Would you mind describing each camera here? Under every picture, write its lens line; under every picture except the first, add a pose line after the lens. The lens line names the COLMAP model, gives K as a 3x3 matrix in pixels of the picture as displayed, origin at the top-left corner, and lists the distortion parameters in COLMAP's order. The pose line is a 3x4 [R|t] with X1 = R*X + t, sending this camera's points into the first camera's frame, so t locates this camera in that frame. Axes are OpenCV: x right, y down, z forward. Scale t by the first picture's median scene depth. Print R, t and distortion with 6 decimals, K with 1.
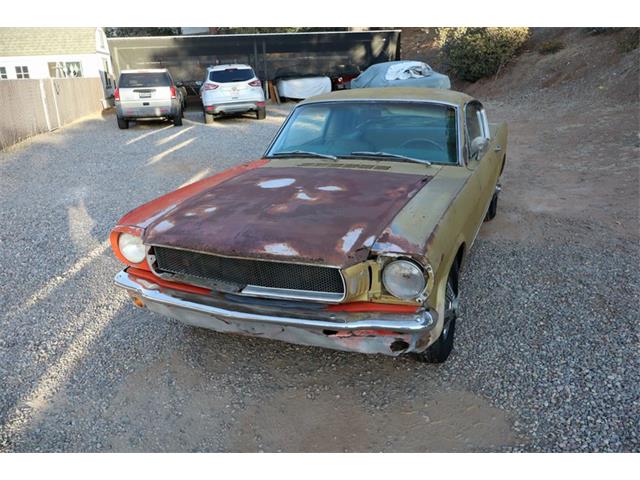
lens RADIAL K [[534.2, 0, 320.7], [0, 534.2, 240.7], [0, 0, 1]] dist [-0.012301, 0.017120]
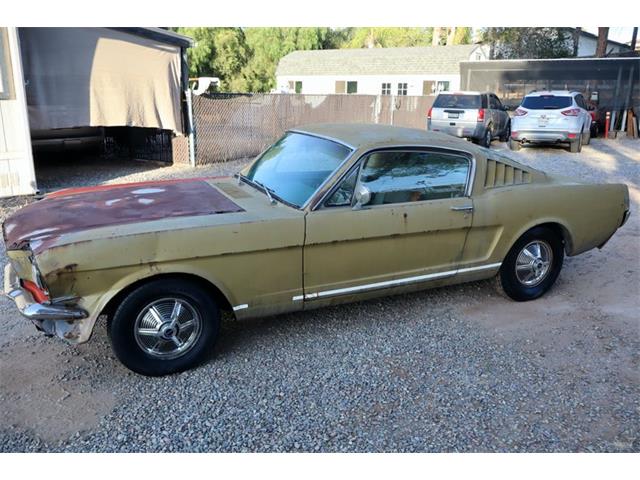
lens RADIAL K [[534.2, 0, 320.2], [0, 534.2, 241.0], [0, 0, 1]] dist [-0.012301, 0.017120]
pose [[0.723897, 0.227203, -0.651423, 0.213738], [-0.248303, 0.966744, 0.061253, -0.035647], [0.643676, 0.117409, 0.756238, 0.073126]]
